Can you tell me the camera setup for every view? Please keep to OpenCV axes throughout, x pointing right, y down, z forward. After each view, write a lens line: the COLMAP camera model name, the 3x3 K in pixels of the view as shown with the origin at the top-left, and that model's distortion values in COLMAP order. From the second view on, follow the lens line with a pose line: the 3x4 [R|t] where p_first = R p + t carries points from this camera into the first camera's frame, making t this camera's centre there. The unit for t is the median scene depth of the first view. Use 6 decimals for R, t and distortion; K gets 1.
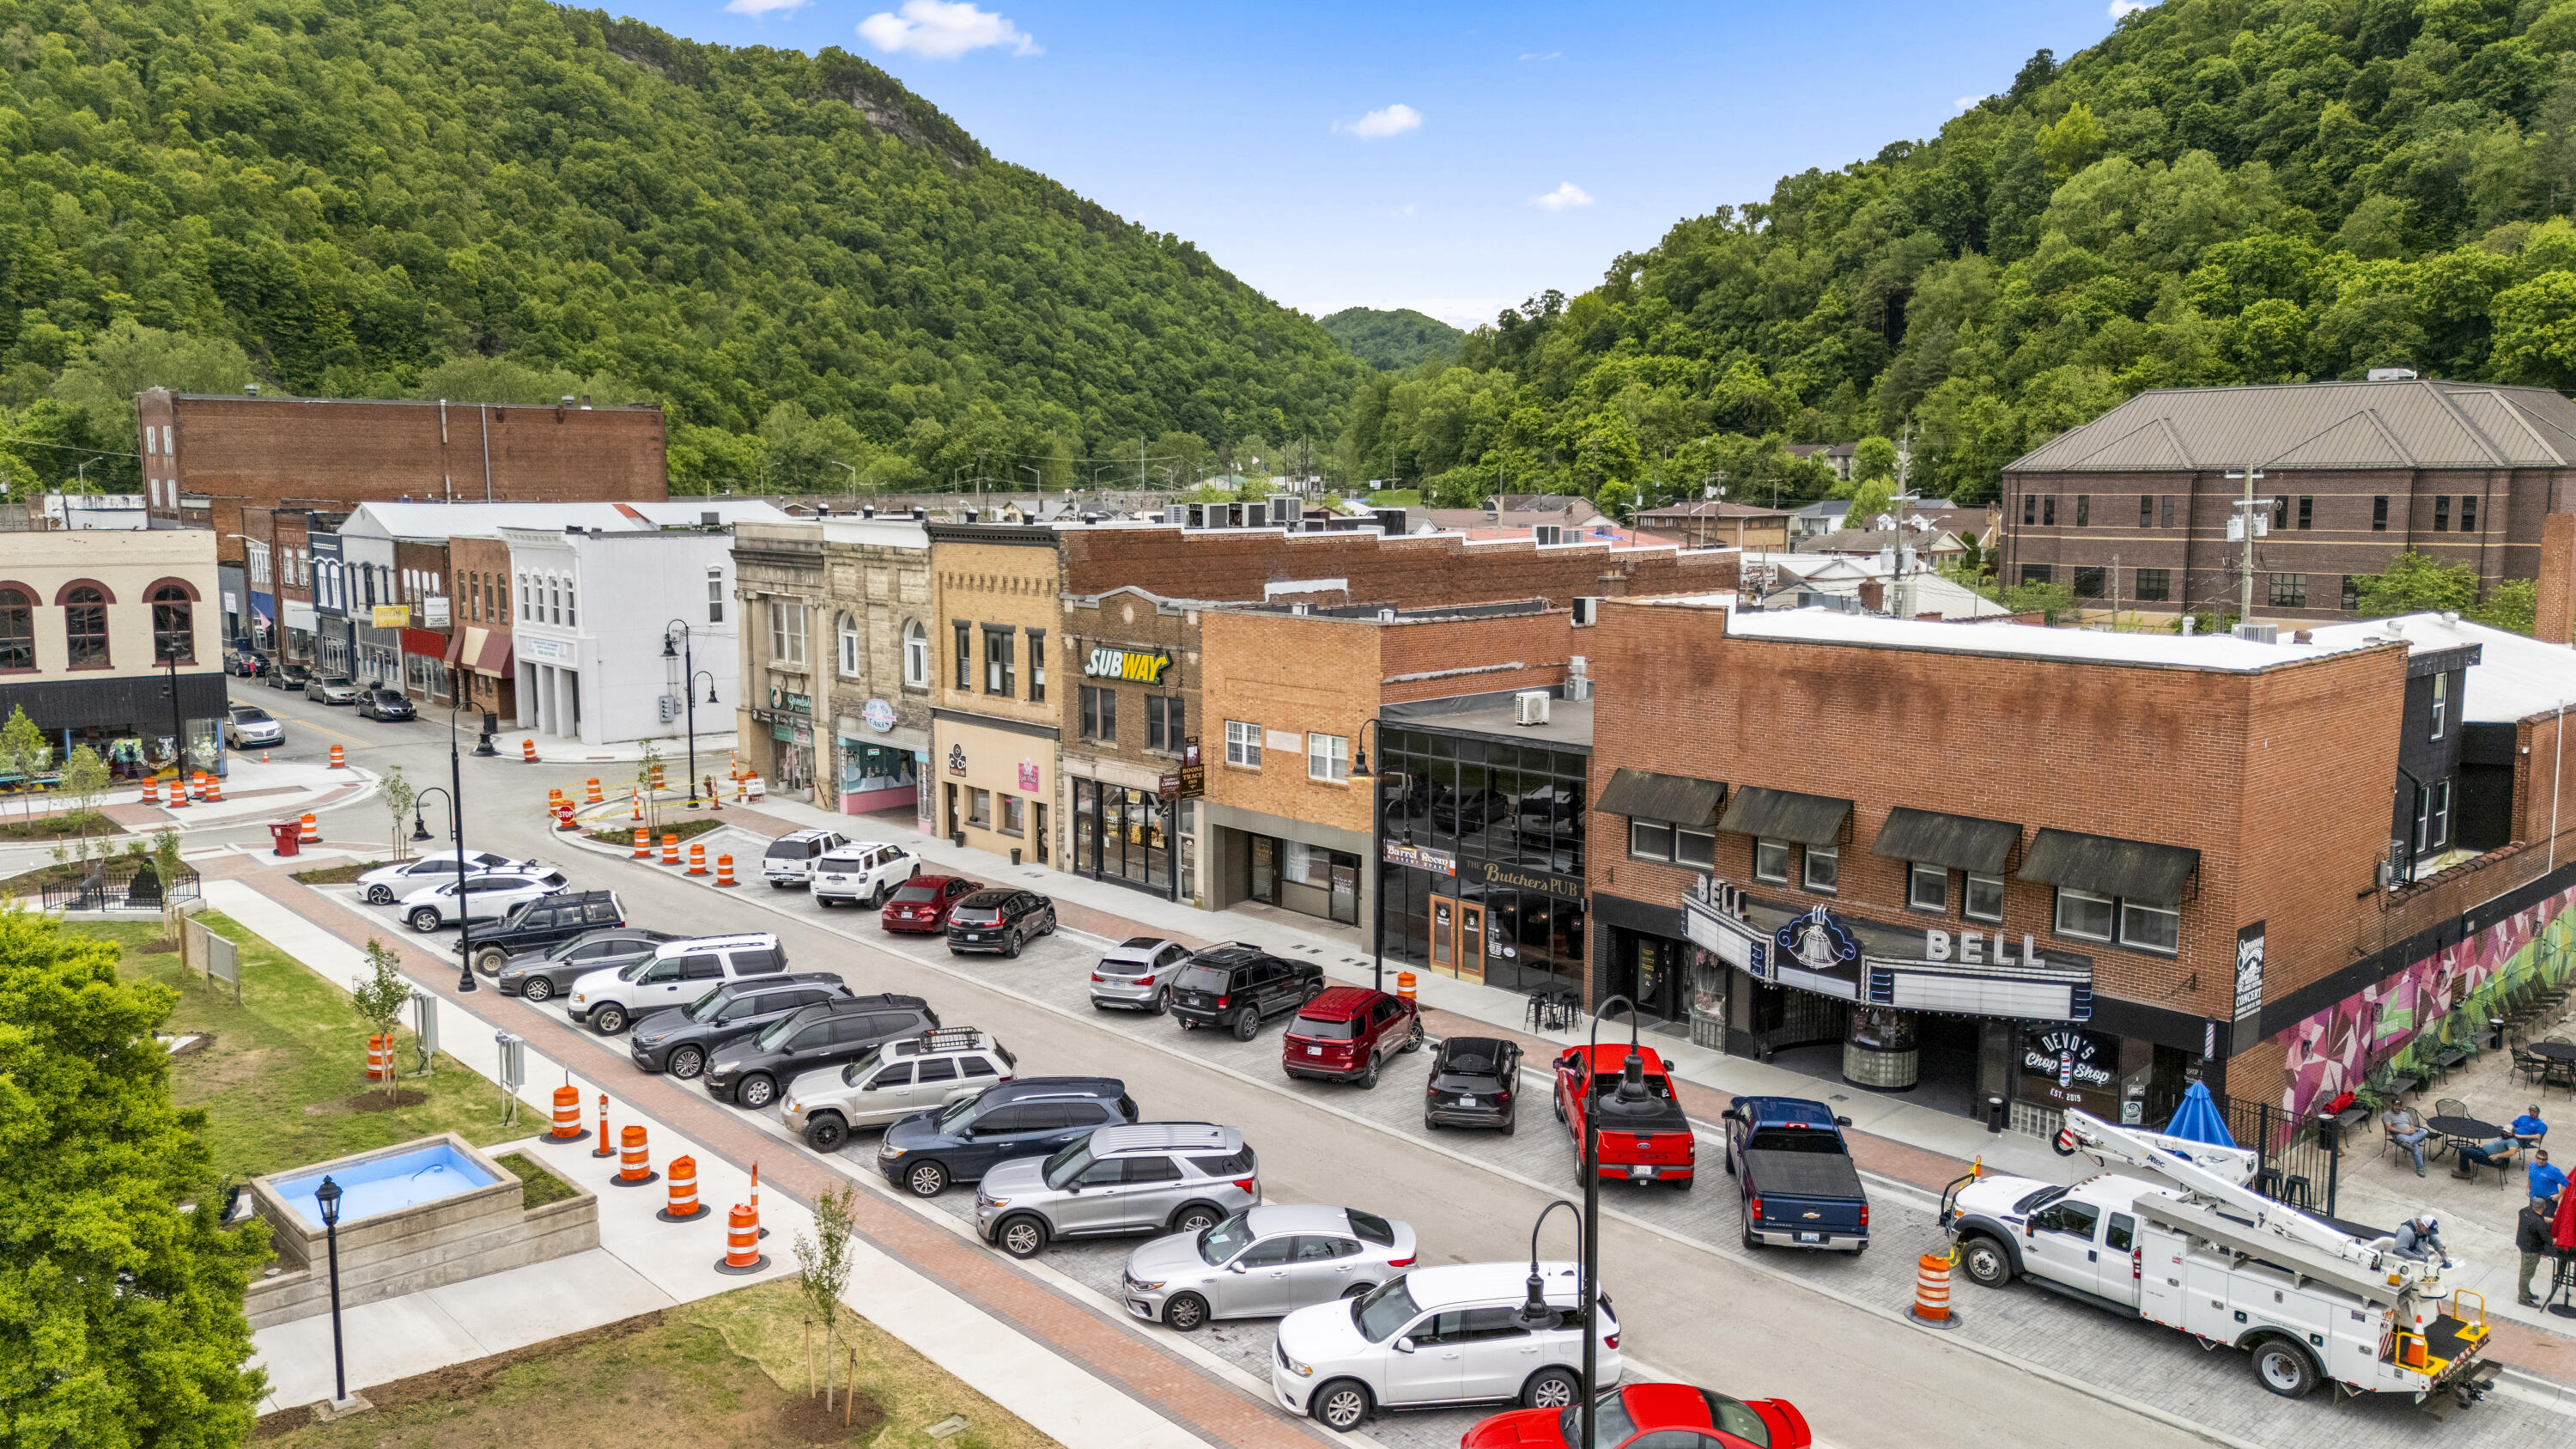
lens RADIAL K [[1844.7, 0, 1288.0], [0, 1844.7, 724.5], [0, 0, 1]] dist [0.066195, -0.066621]
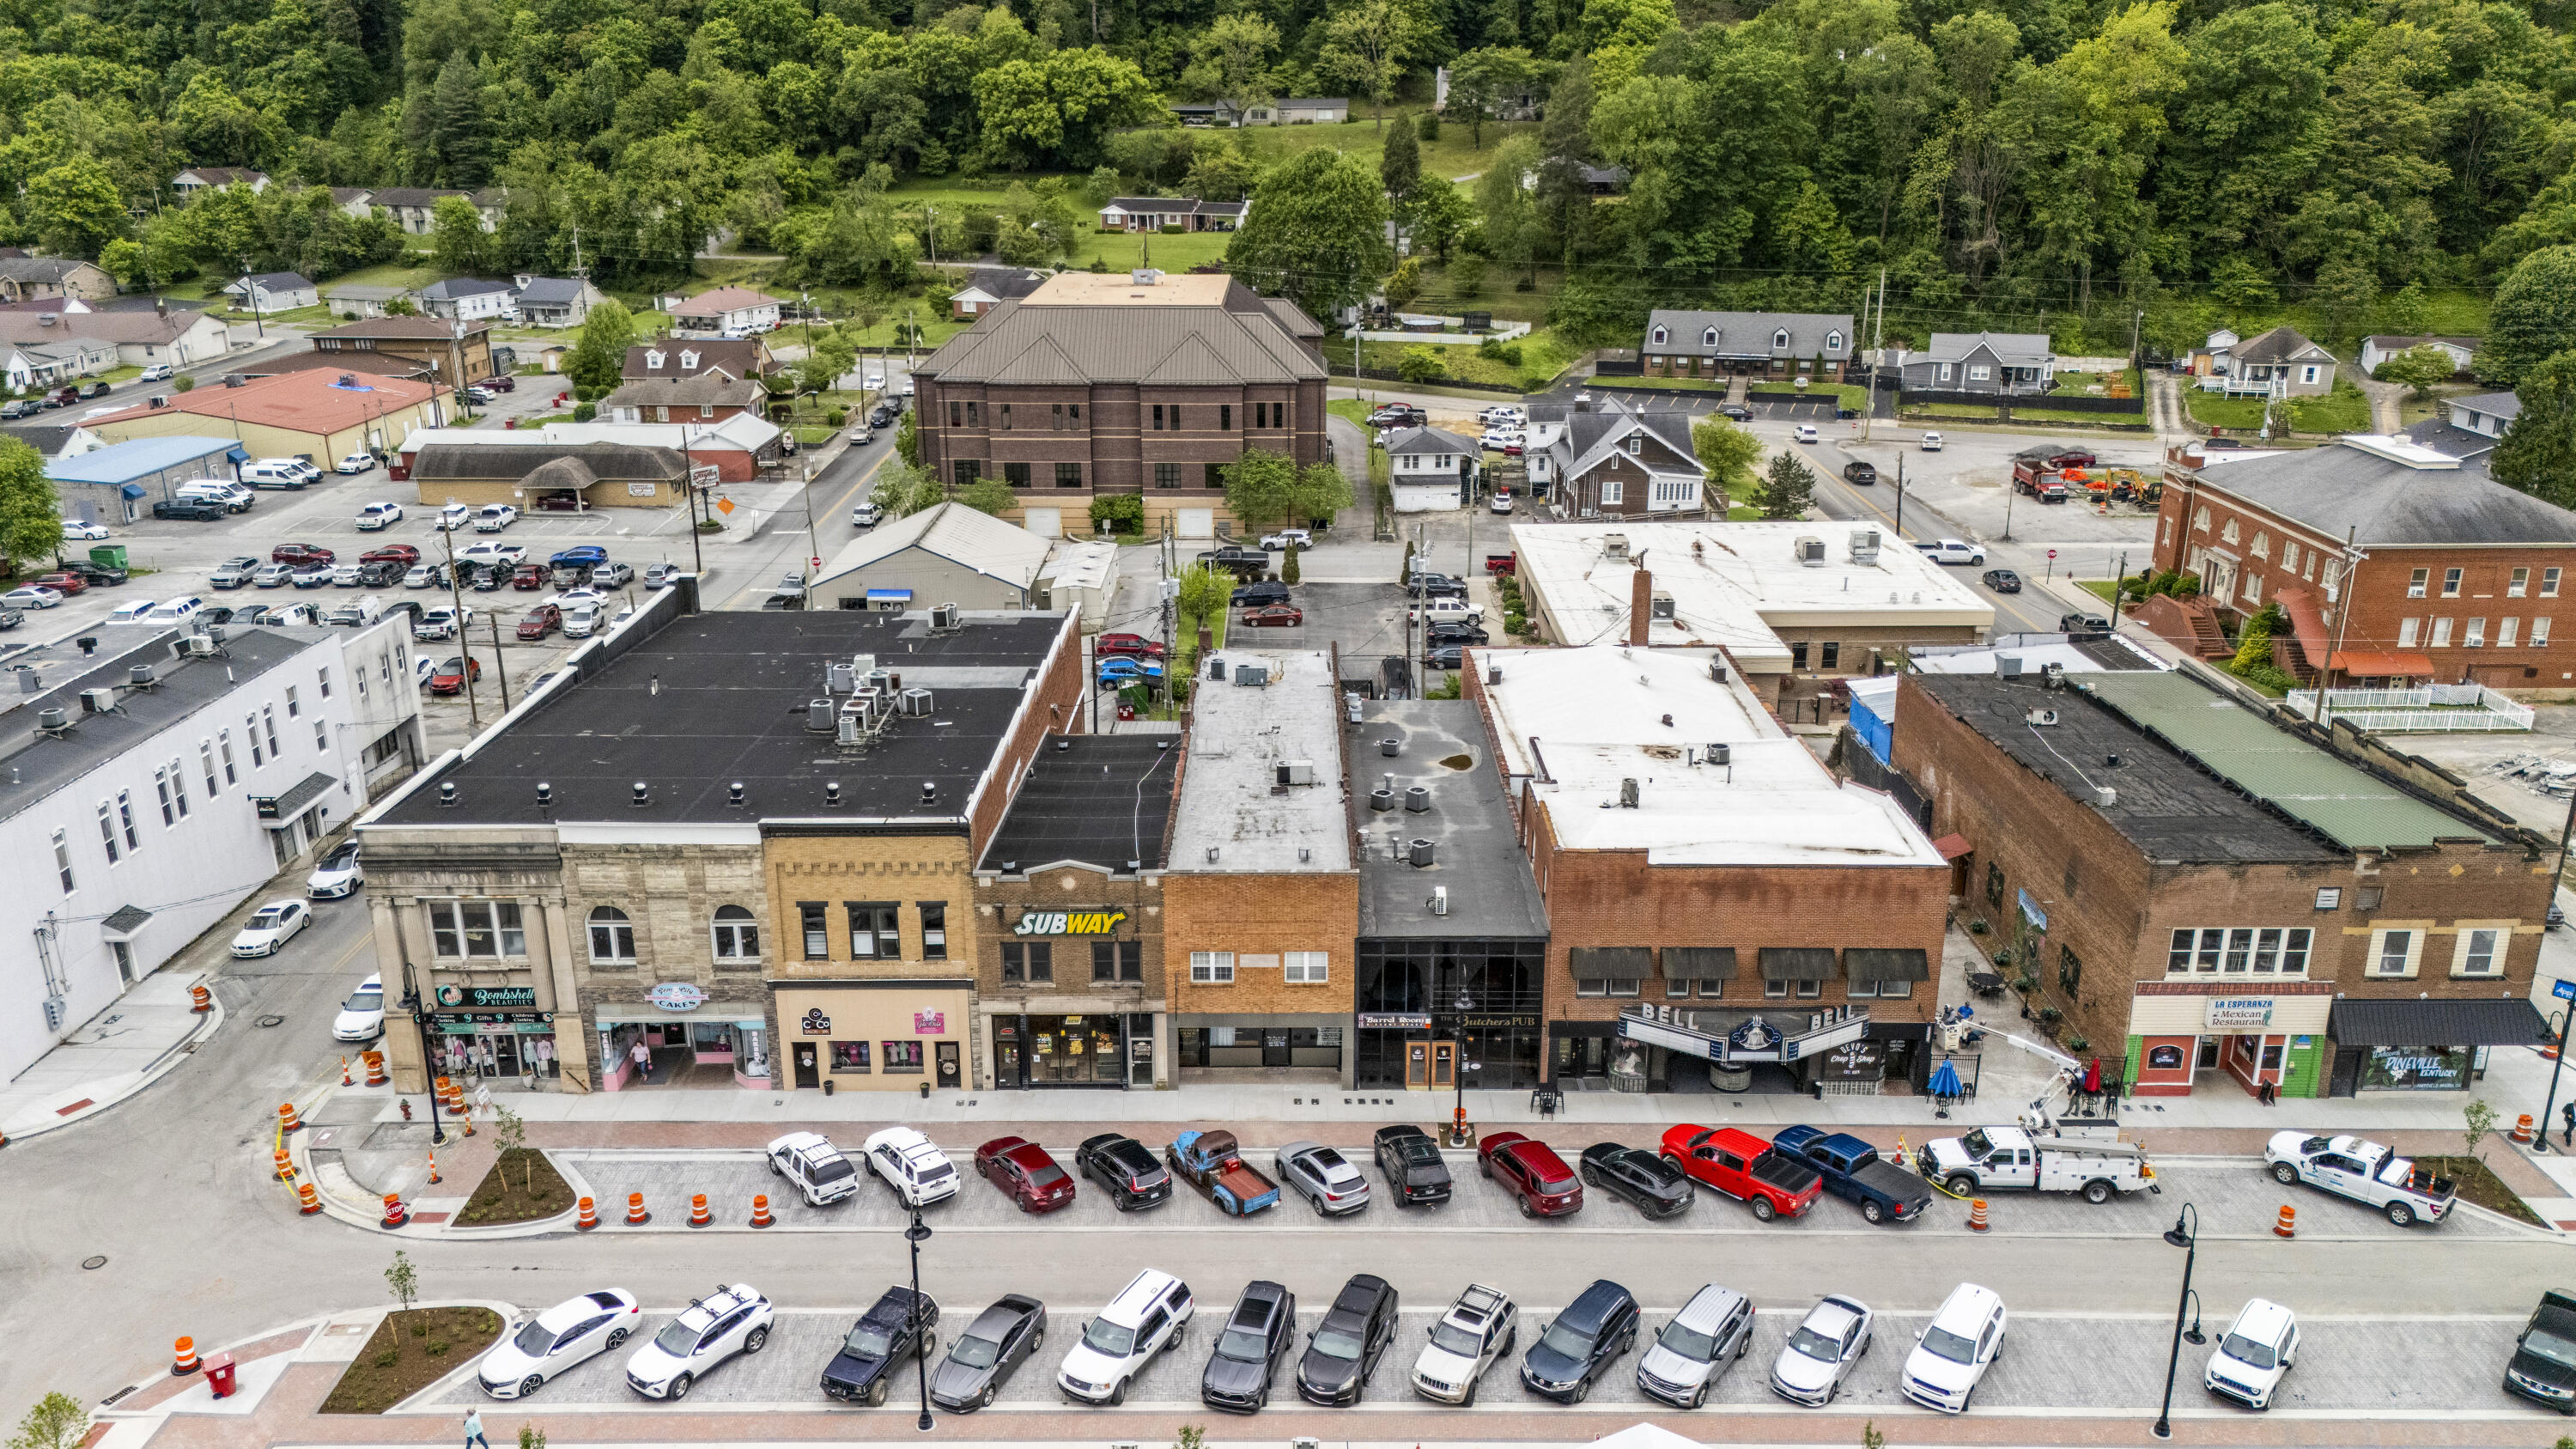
lens RADIAL K [[1844.7, 0, 1288.0], [0, 1844.7, 724.5], [0, 0, 1]] dist [0.066195, -0.066621]
pose [[0.672796, -0.232784, 0.702251, -0.750021], [0.097647, 0.968845, 0.227605, -0.388008], [-0.733356, -0.084559, 0.674566, 0.078558]]
